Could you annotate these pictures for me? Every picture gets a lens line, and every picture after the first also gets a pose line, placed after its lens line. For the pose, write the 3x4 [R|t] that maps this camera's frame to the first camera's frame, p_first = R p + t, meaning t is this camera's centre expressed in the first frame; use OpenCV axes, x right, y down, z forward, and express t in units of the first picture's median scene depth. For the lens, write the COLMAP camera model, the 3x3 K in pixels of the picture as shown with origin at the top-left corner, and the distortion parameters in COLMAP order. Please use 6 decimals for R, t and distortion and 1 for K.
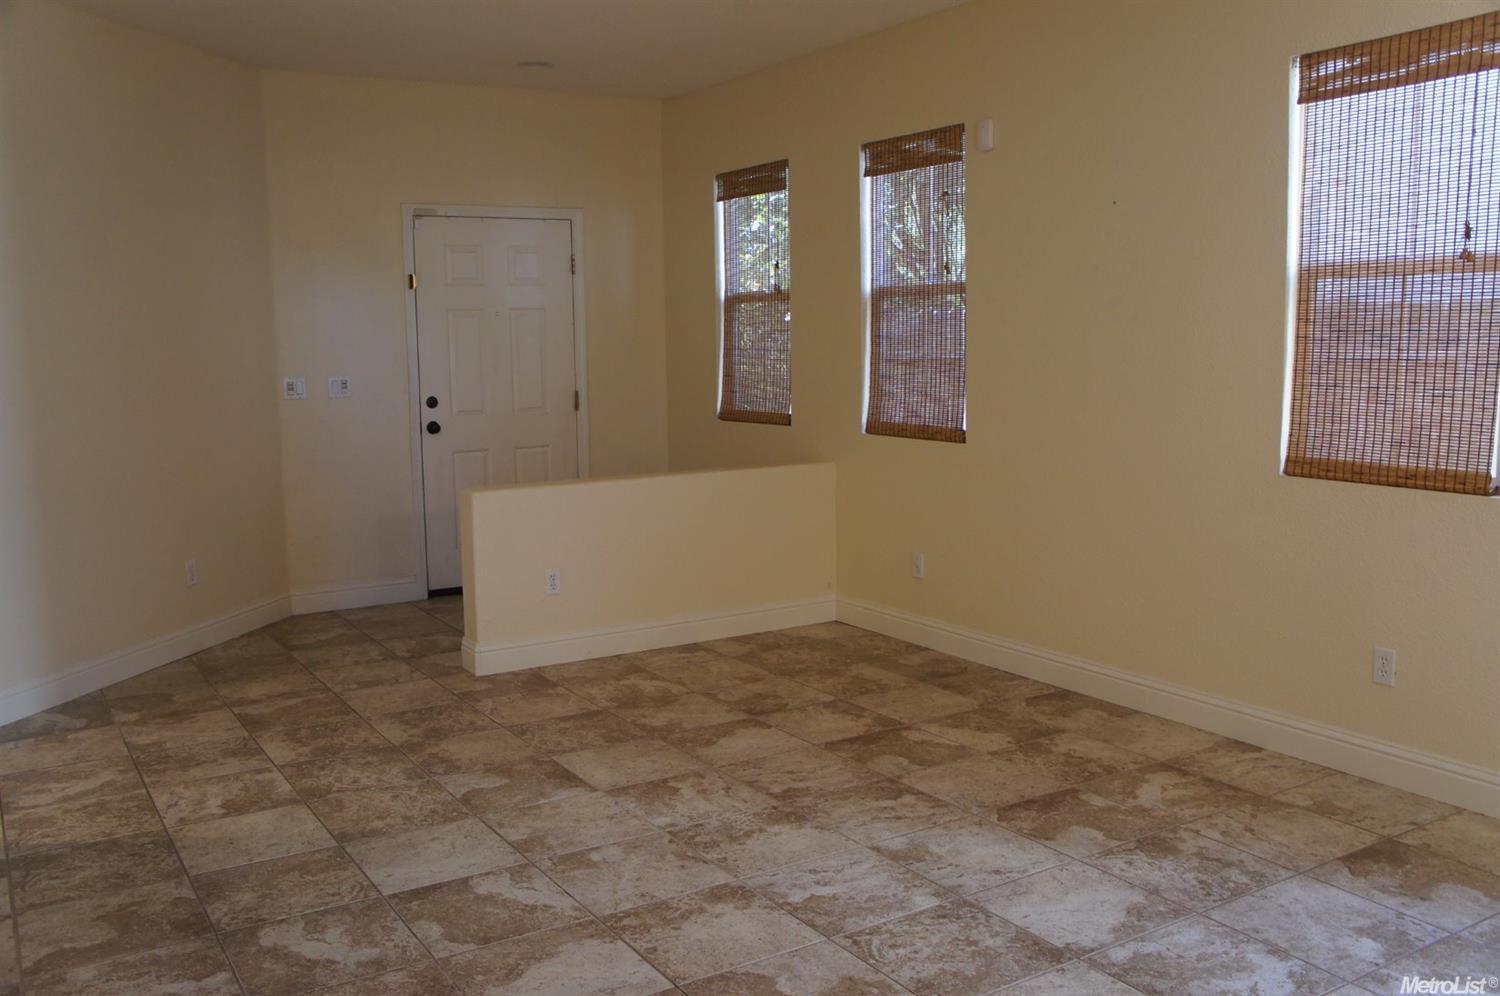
lens RADIAL K [[1298.4, 0, 765.7], [0, 1298.4, 492.9], [0, 0, 1]] dist [-0.147282, 0.181827]
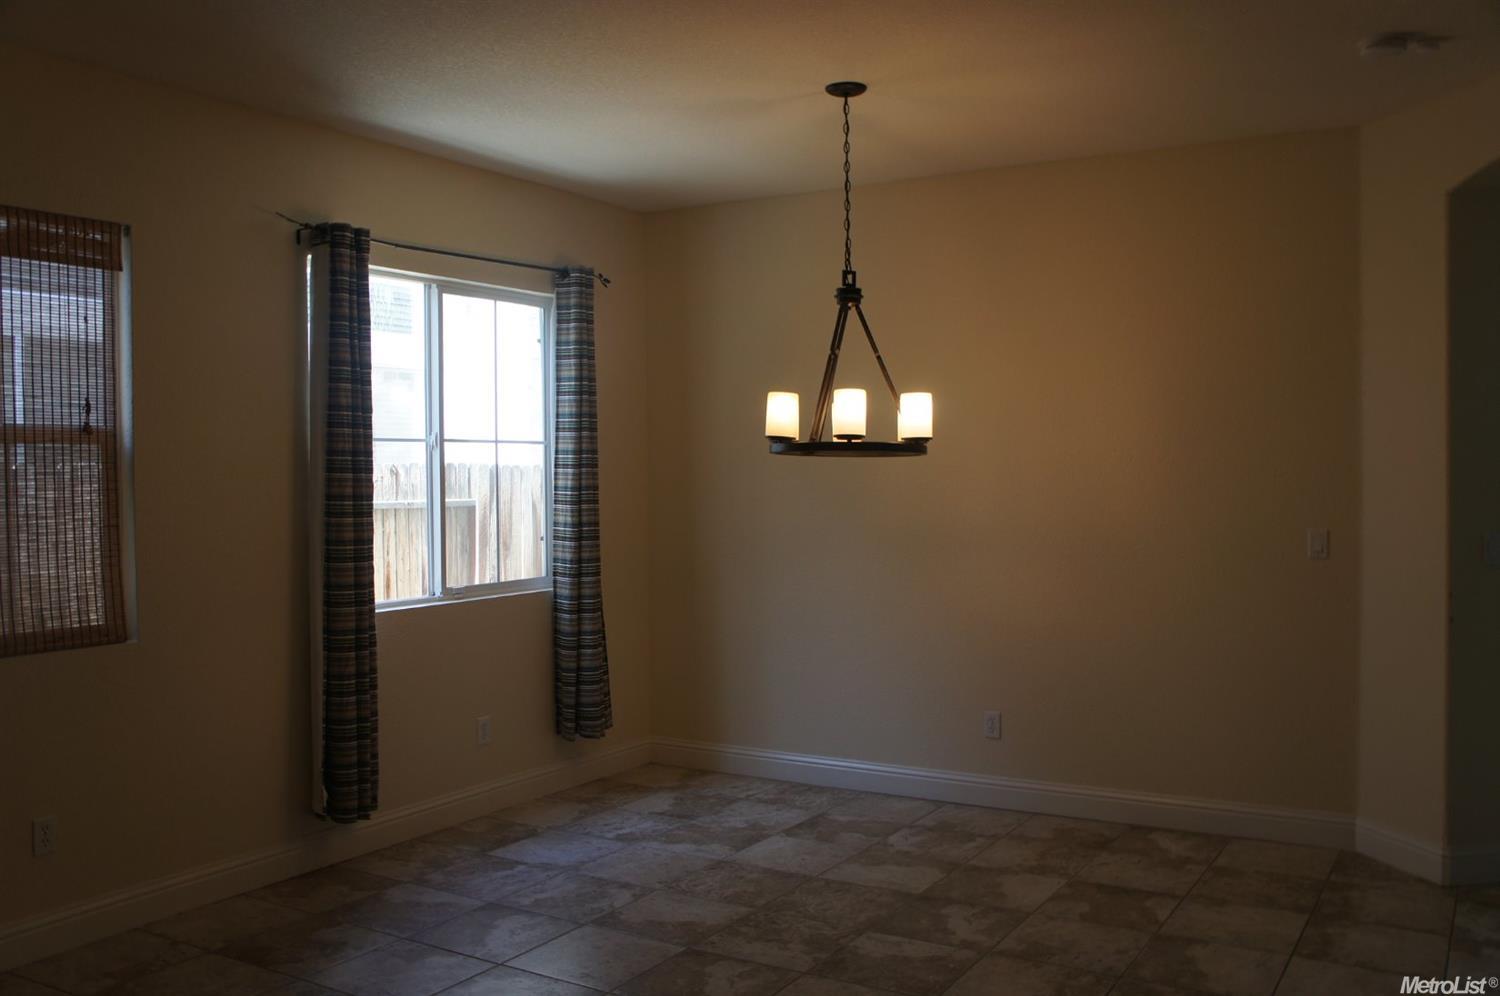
lens RADIAL K [[1298.4, 0, 765.7], [0, 1298.4, 492.9], [0, 0, 1]] dist [-0.147282, 0.181827]
pose [[-0.406289, -0.005976, 0.913725, -0.676661], [0.128531, 0.989662, 0.063624, -0.125443], [-0.904660, 0.143292, -0.401320, 0.902387]]
